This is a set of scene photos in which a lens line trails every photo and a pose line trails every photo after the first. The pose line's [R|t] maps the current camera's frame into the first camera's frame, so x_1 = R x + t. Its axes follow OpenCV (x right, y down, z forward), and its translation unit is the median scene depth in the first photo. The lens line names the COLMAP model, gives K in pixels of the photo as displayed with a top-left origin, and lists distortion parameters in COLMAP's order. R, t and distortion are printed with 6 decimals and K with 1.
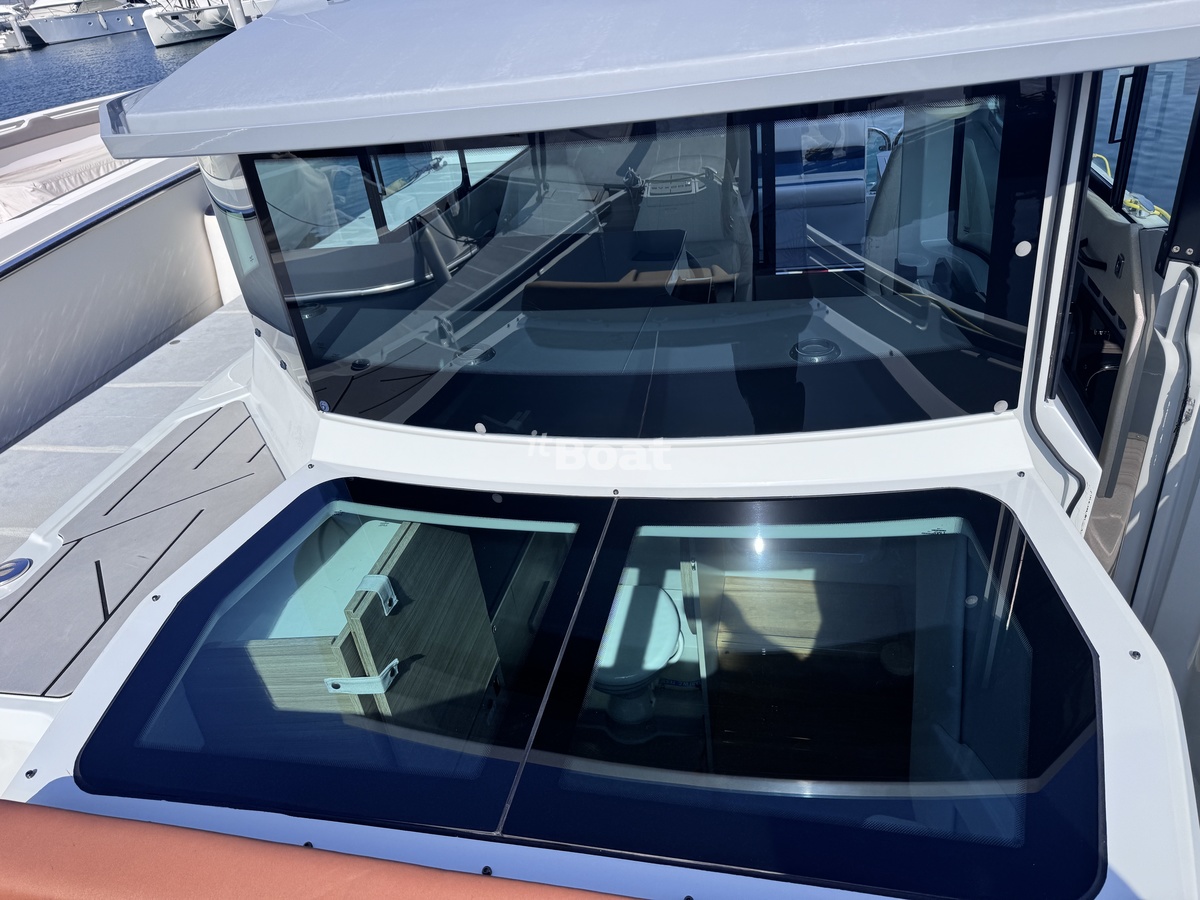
lens RADIAL K [[823.8, 0, 603.7], [0, 823.8, 449.5], [0, 0, 1]] dist [-0.003352, -0.001326]
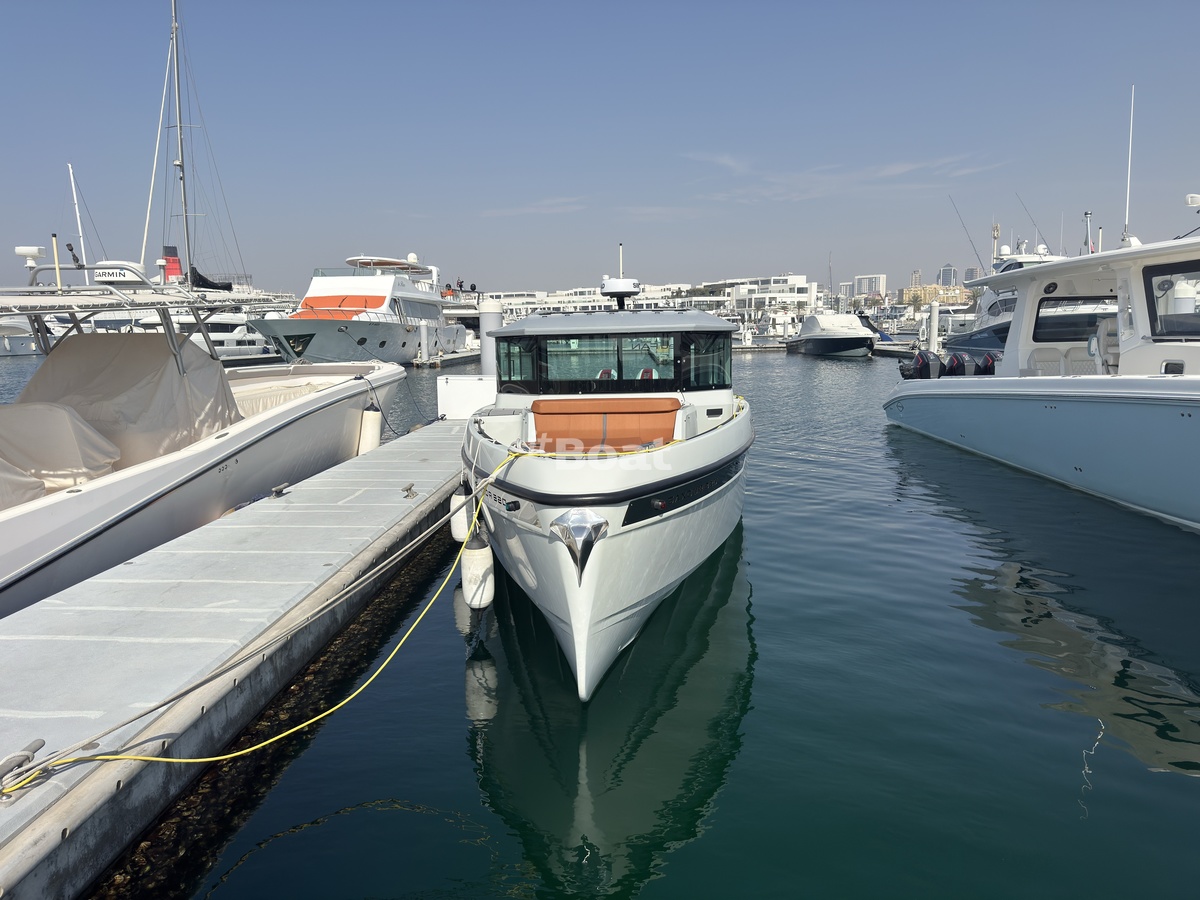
lens RADIAL K [[852.8, 0, 591.6], [0, 852.8, 456.5], [0, 0, 1]] dist [0.007205, -0.026005]
pose [[0.985040, 0.079757, 0.152758, -0.029628], [-0.011568, 0.915053, -0.403168, 0.083880], [-0.171937, 0.395370, 0.902286, -0.120493]]
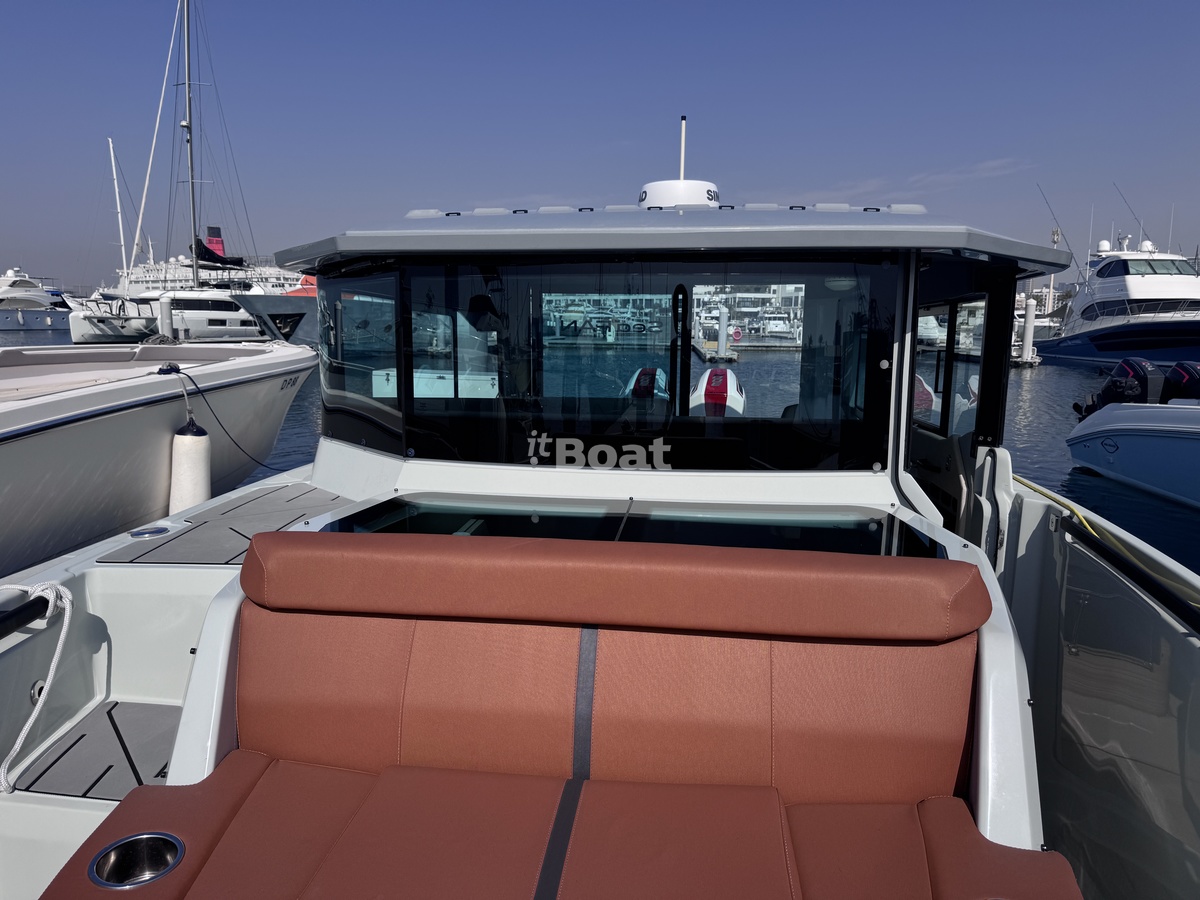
lens RADIAL K [[852.8, 0, 589.0], [0, 852.8, 472.9], [0, 0, 1]] dist [-0.010267, -0.005175]
pose [[0.986924, 0.115486, 0.112443, -0.008314], [-0.065021, 0.923573, -0.377868, 0.020937], [-0.147488, 0.365616, 0.919006, -0.014008]]
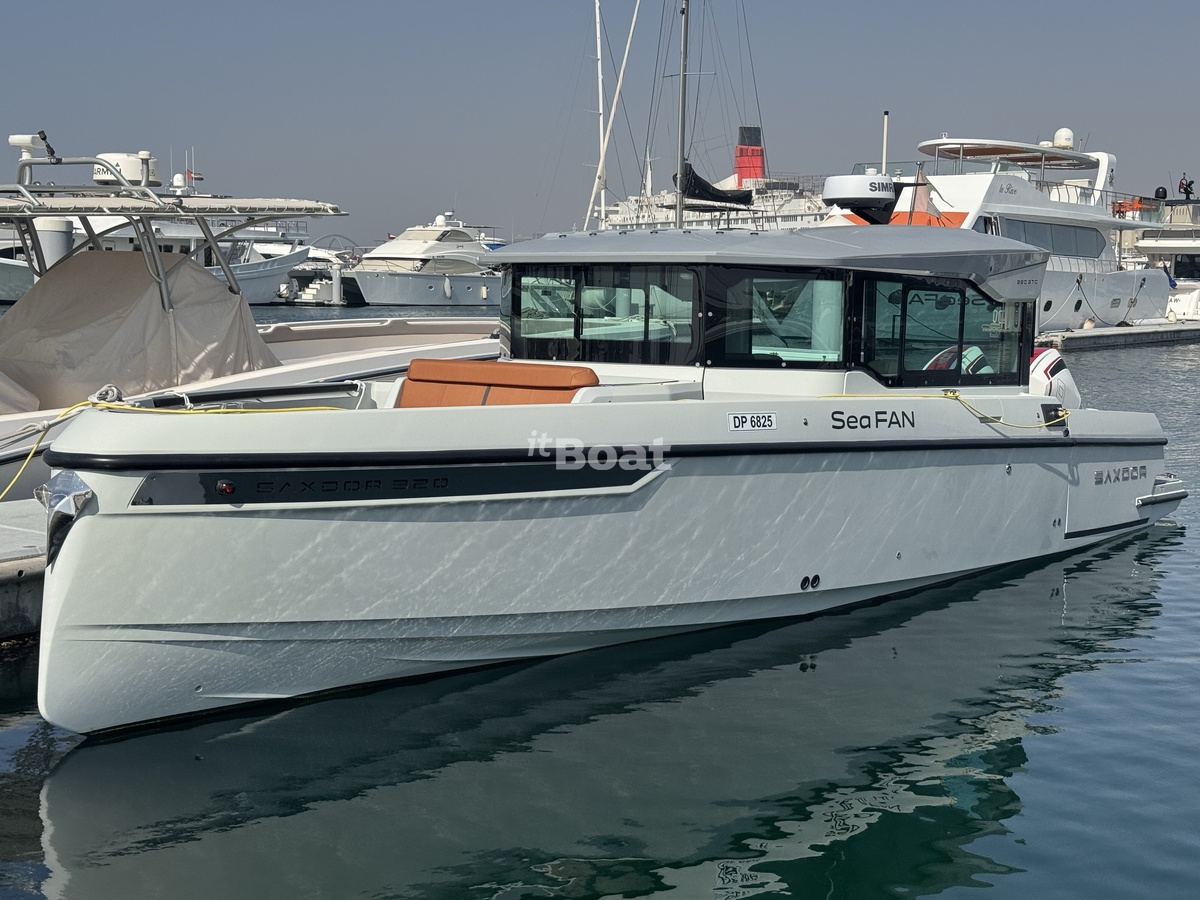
lens RADIAL K [[1643.2, 0, 595.5], [0, 1643.2, 511.0], [0, 0, 1]] dist [0.134626, -0.023661]
pose [[0.910736, 0.180131, -0.371636, 0.077446], [-0.308870, 0.894437, -0.323391, 0.086762], [0.274153, 0.409311, 0.870233, -0.143337]]
